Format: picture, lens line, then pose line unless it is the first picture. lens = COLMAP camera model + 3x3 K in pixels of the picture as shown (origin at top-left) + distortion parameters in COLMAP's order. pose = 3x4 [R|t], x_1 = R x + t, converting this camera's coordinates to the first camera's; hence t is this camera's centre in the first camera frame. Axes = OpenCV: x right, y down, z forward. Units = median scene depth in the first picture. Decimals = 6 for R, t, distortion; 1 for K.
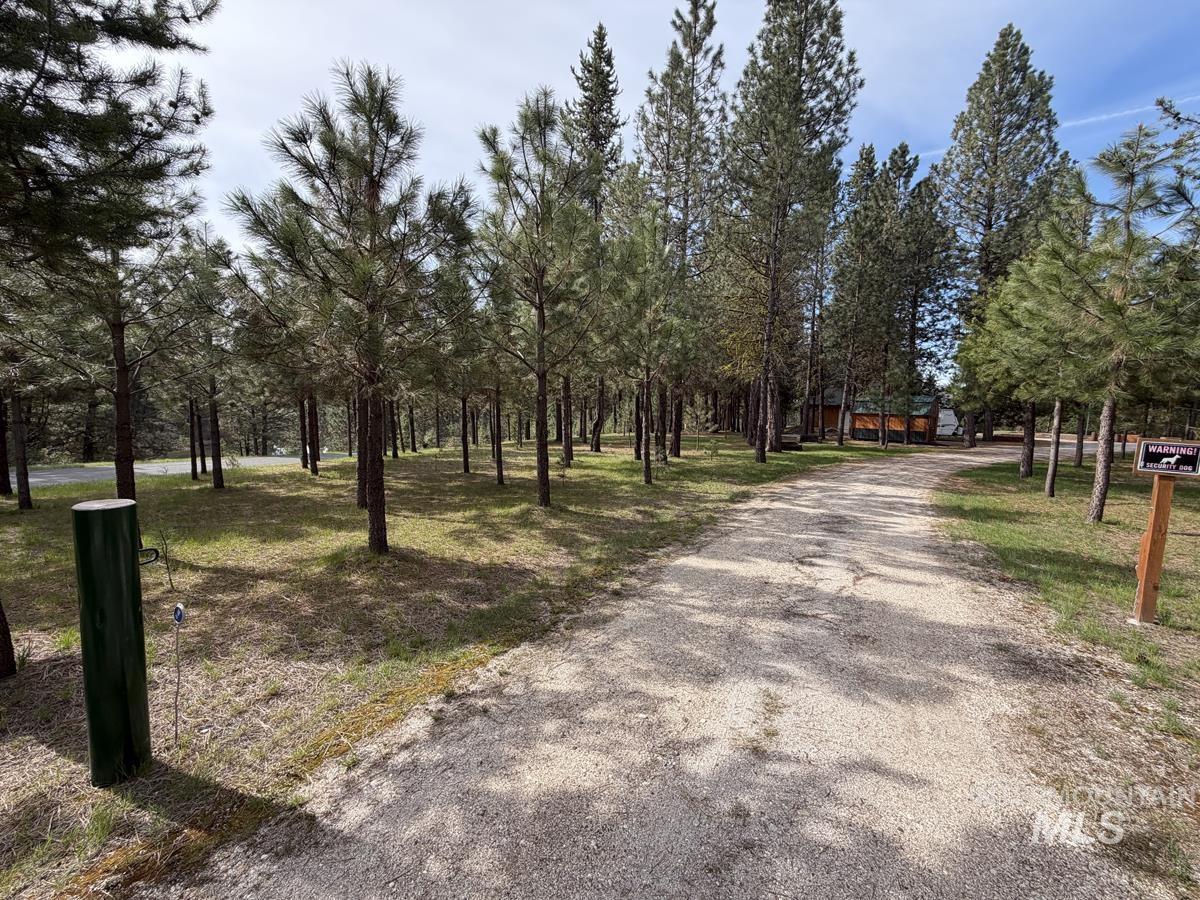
lens RADIAL K [[487.1, 0, 600.0], [0, 487.1, 450.0], [0, 0, 1]] dist [-0.001766, 0.000045]
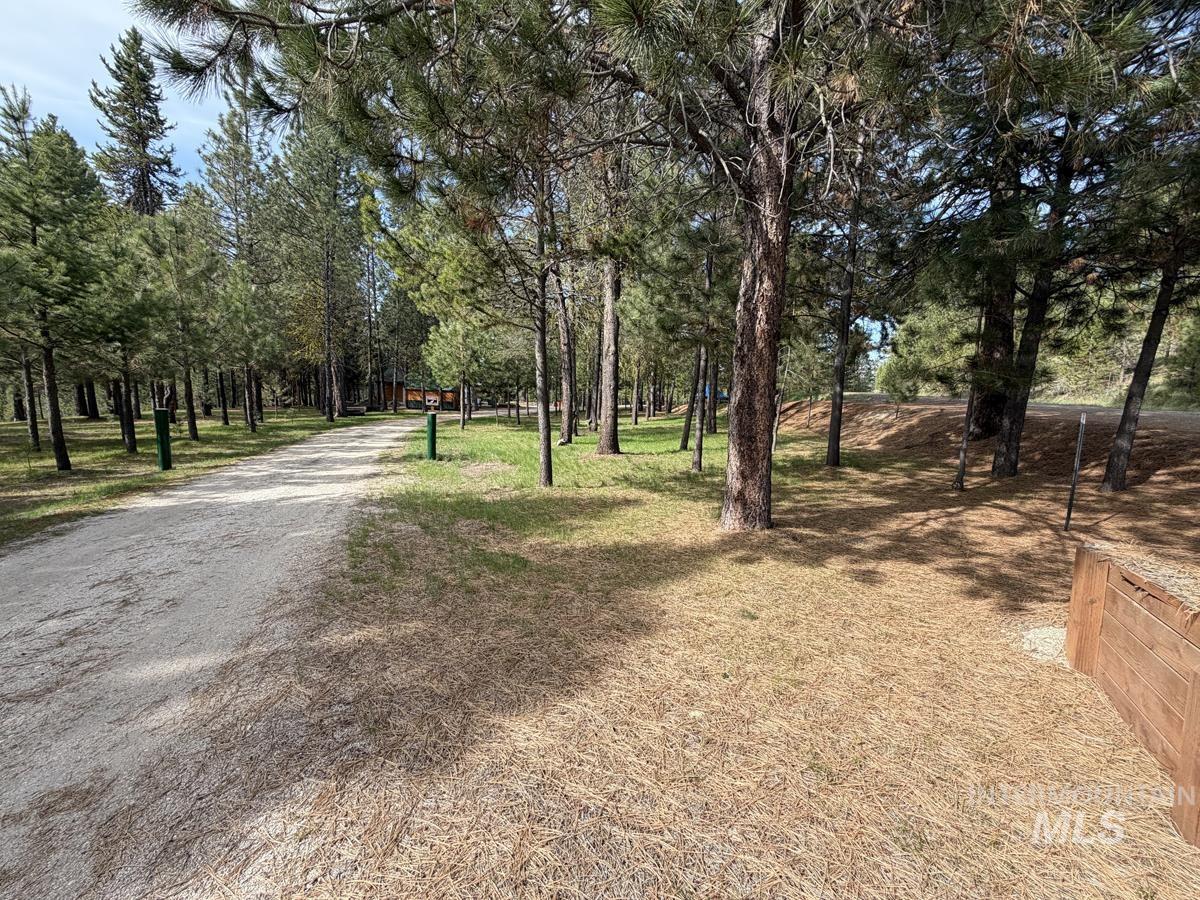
lens RADIAL K [[487.1, 0, 600.0], [0, 487.1, 450.0], [0, 0, 1]] dist [-0.001766, 0.000045]
pose [[0.687589, -0.087826, 0.720769, -0.132207], [0.053027, 0.996081, 0.070787, 0.035918], [-0.724161, -0.010452, 0.689552, -0.452798]]
